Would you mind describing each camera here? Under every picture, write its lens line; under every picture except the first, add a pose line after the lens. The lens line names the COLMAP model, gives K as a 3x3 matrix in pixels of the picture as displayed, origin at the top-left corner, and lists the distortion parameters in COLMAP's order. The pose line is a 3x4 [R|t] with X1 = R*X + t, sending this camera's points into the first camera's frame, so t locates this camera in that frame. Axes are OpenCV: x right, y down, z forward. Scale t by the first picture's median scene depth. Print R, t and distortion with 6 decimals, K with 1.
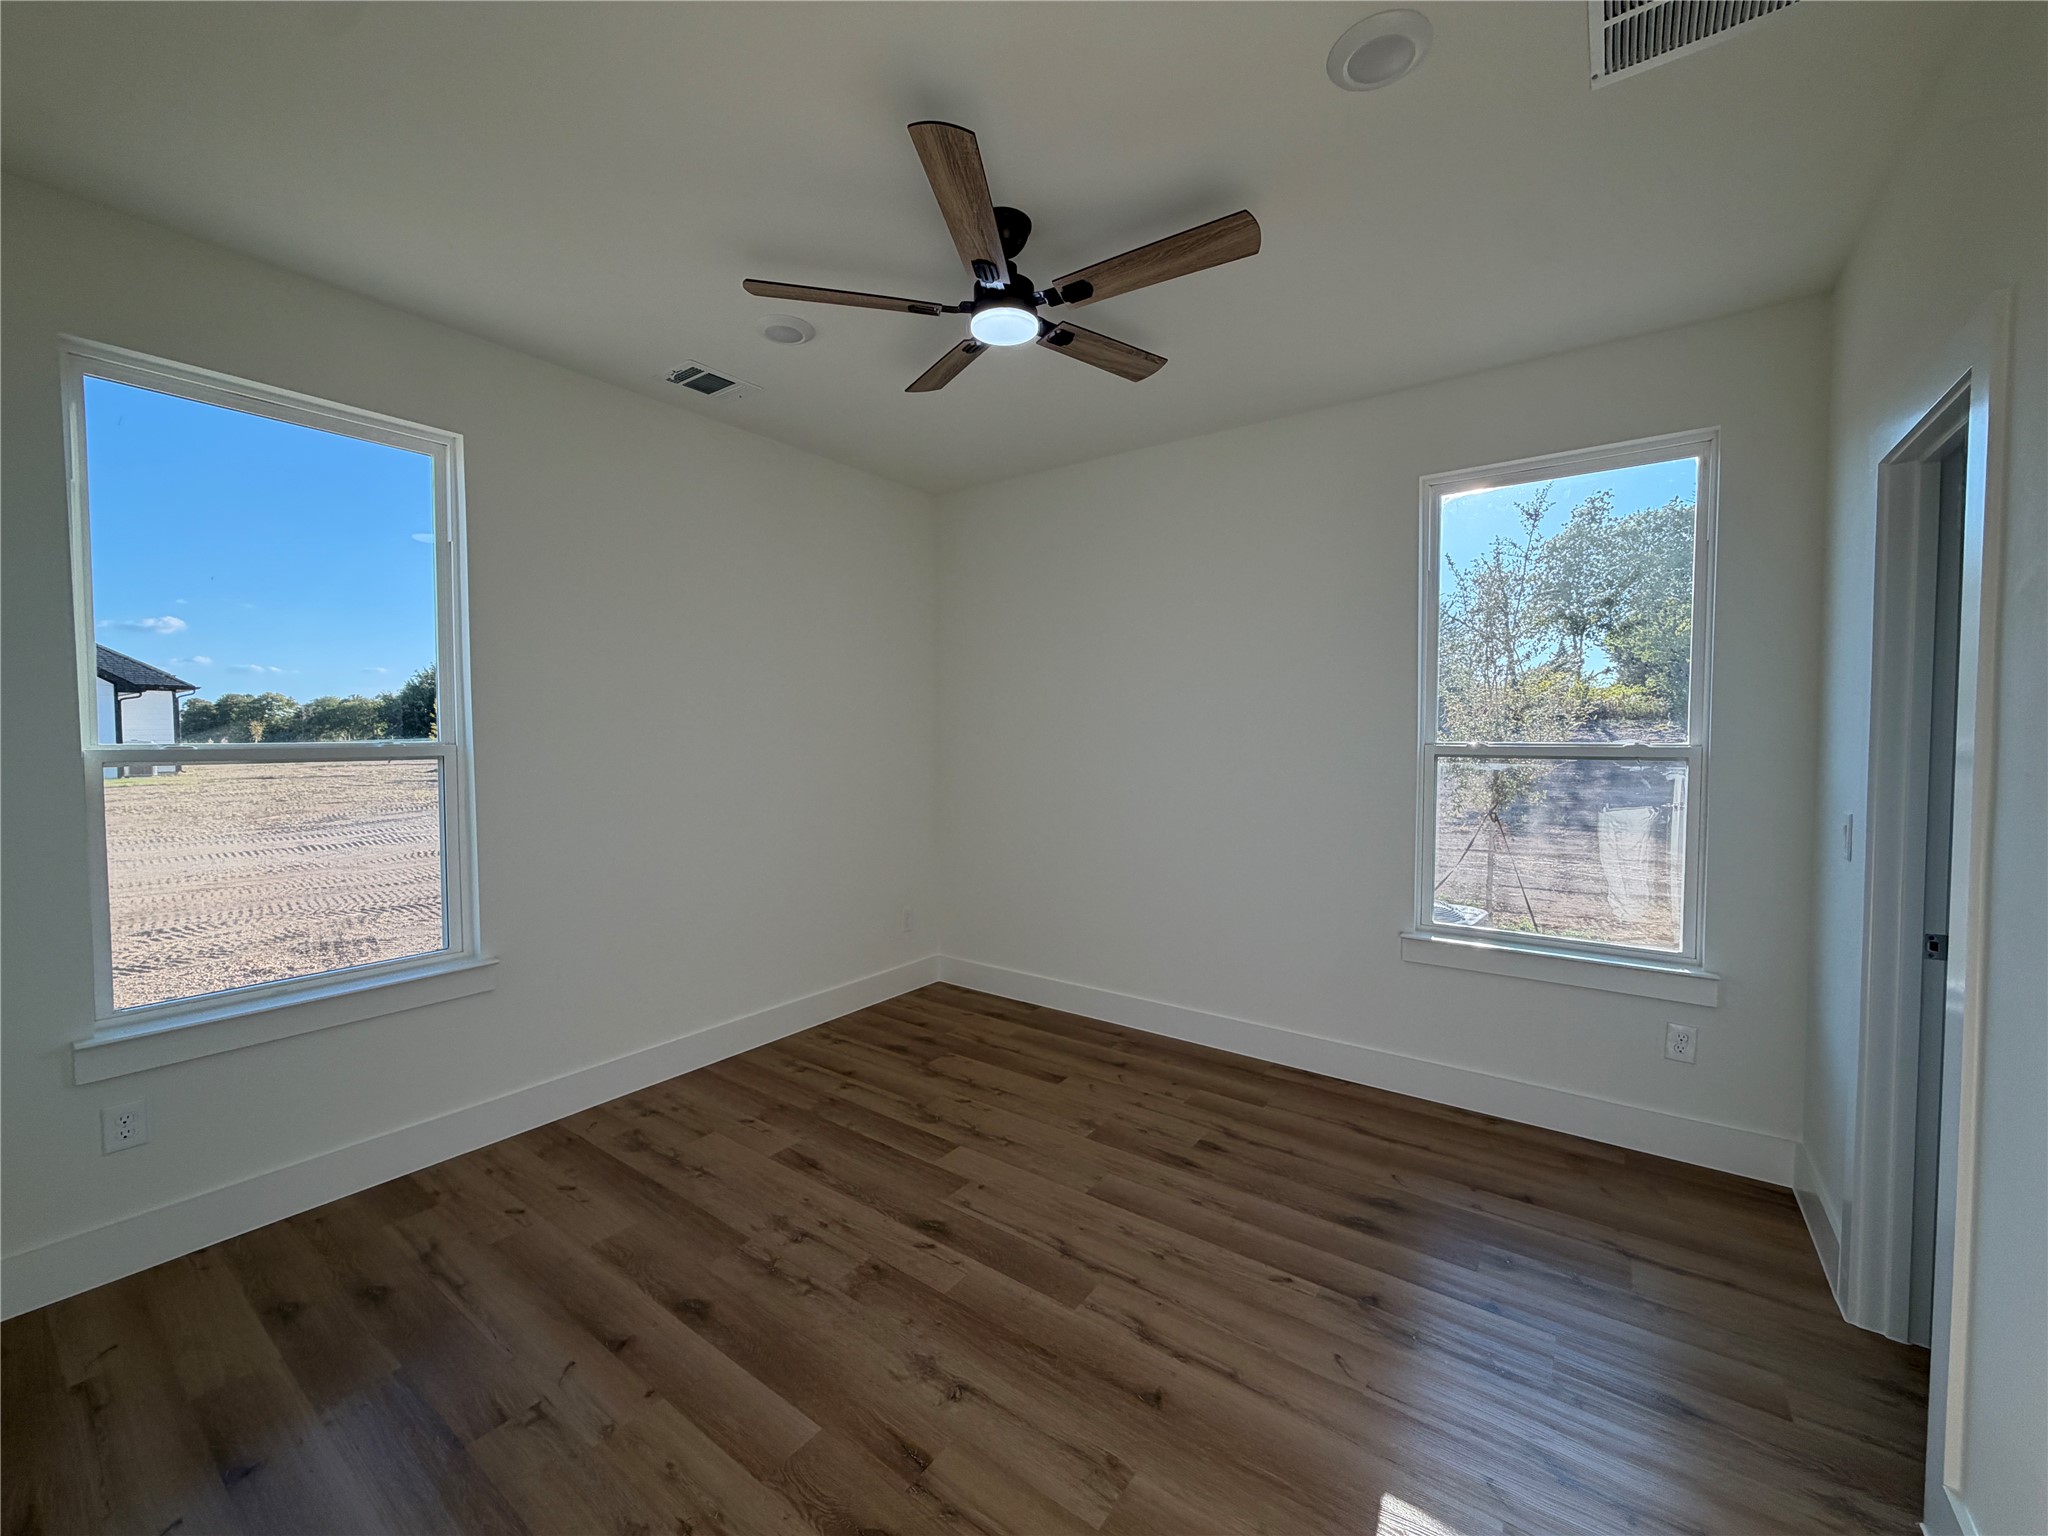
lens RADIAL K [[815.0, 0, 1024.0], [0, 815.0, 768.0], [0, 0, 1]] dist [0.001243, 0.000078]
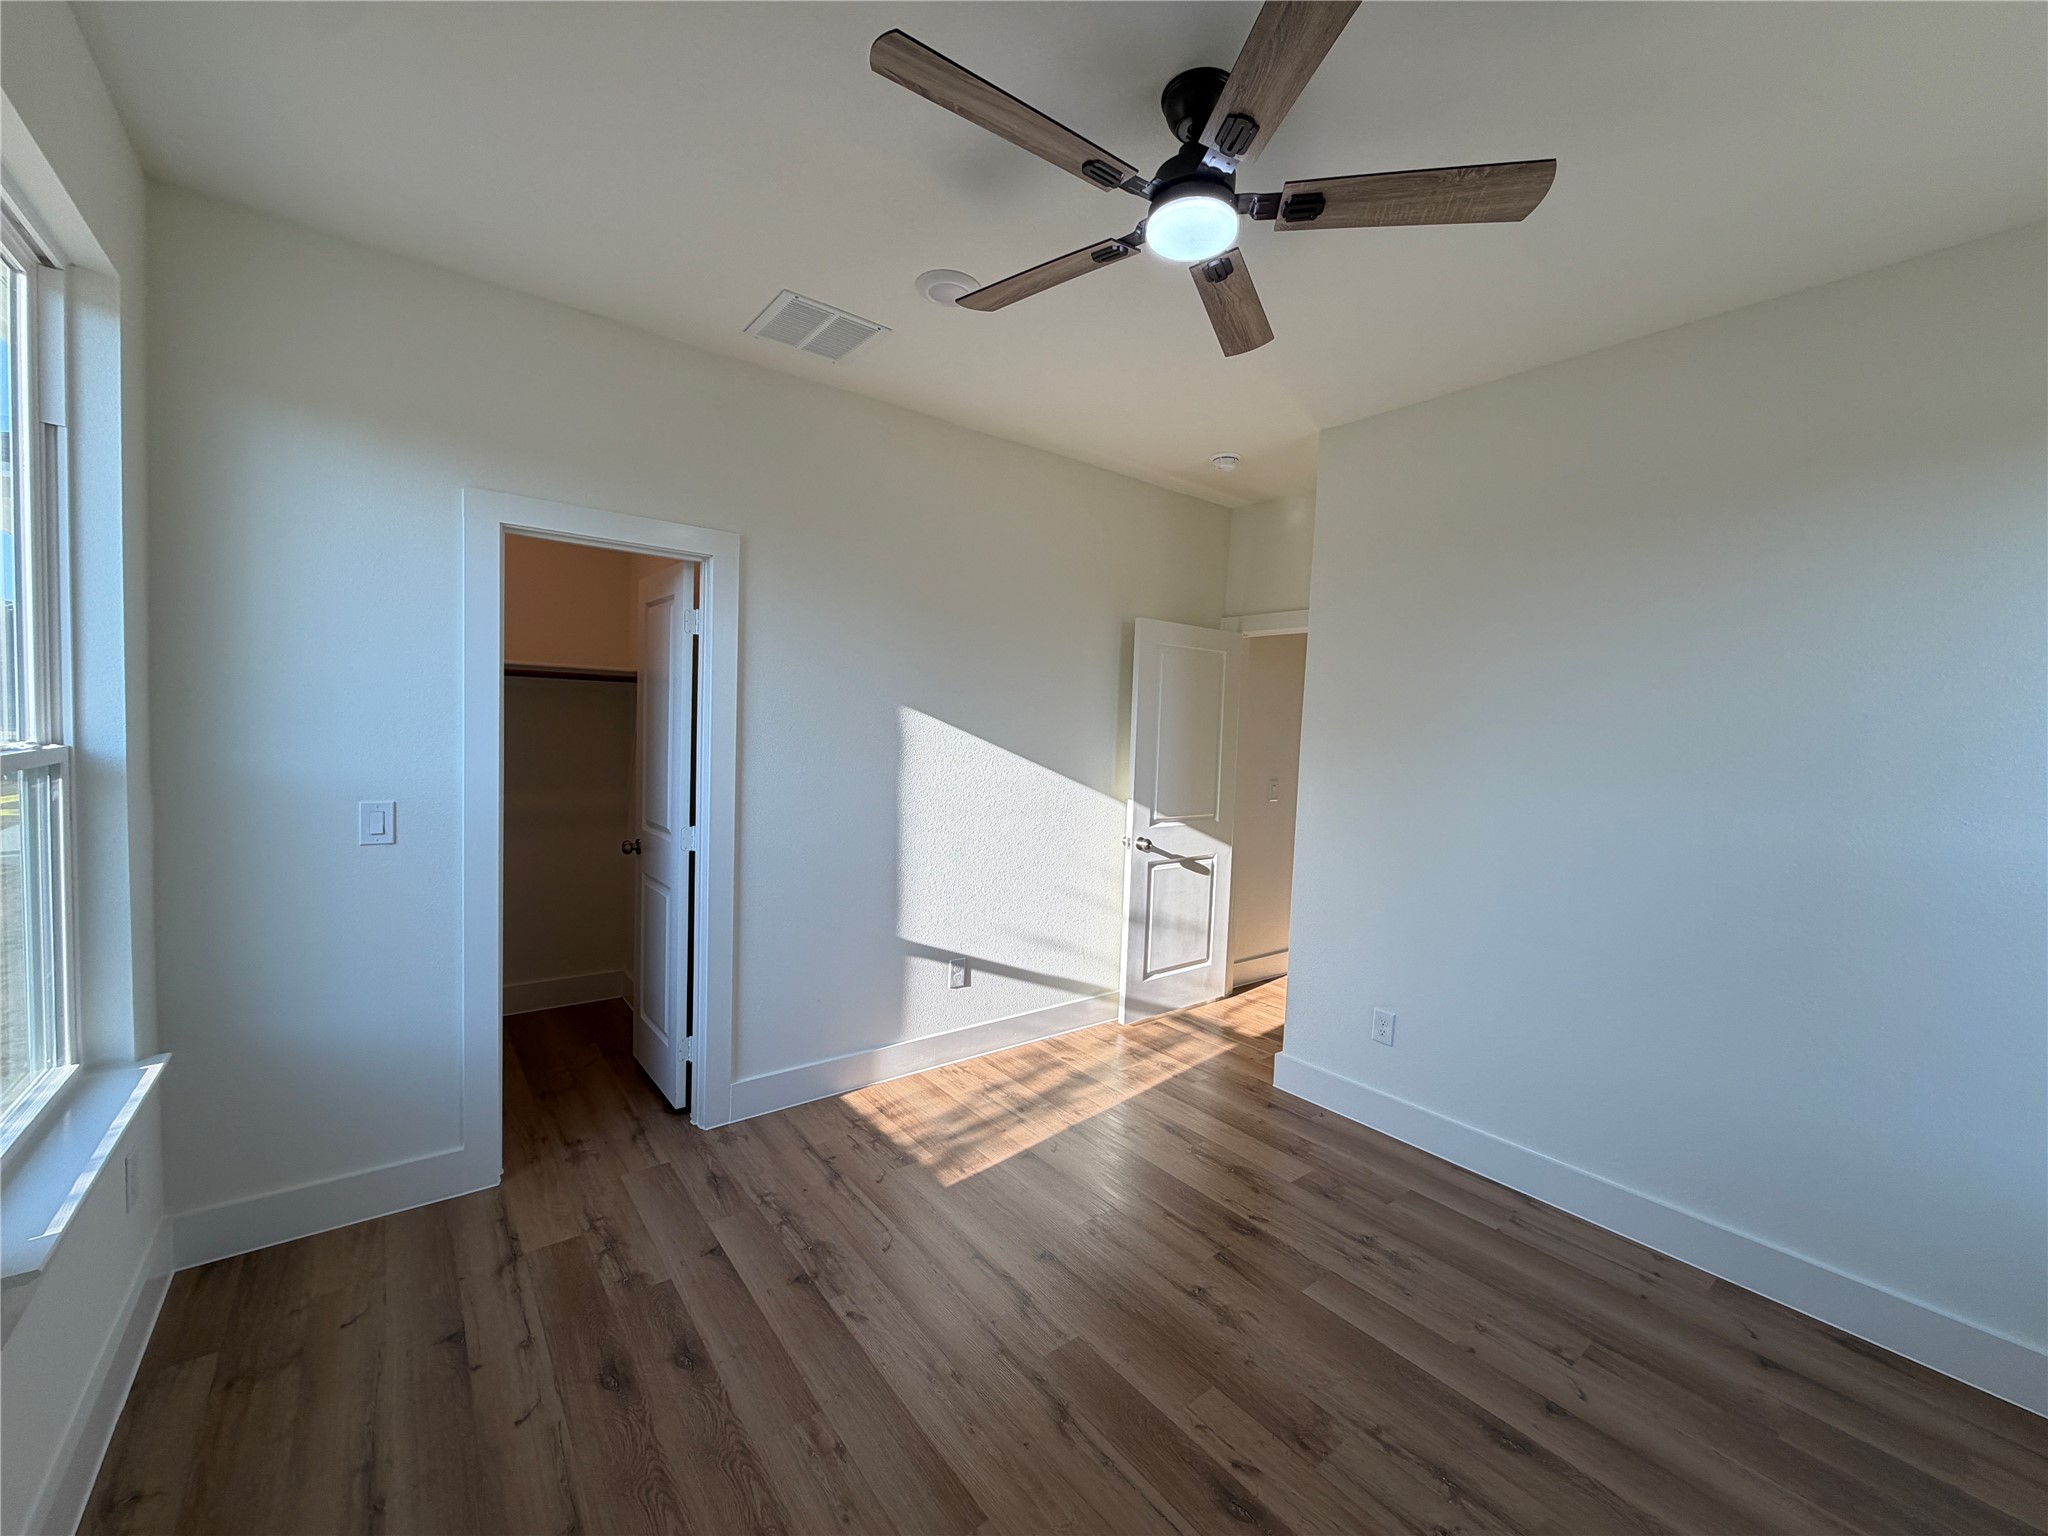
lens RADIAL K [[815.0, 0, 1024.0], [0, 815.0, 768.0], [0, 0, 1]] dist [0.001243, 0.000078]
pose [[-0.960067, -0.048119, 0.275601, -0.107822], [-0.024663, 0.995819, 0.087952, -0.107264], [-0.278681, 0.077643, -0.957240, 1.801948]]
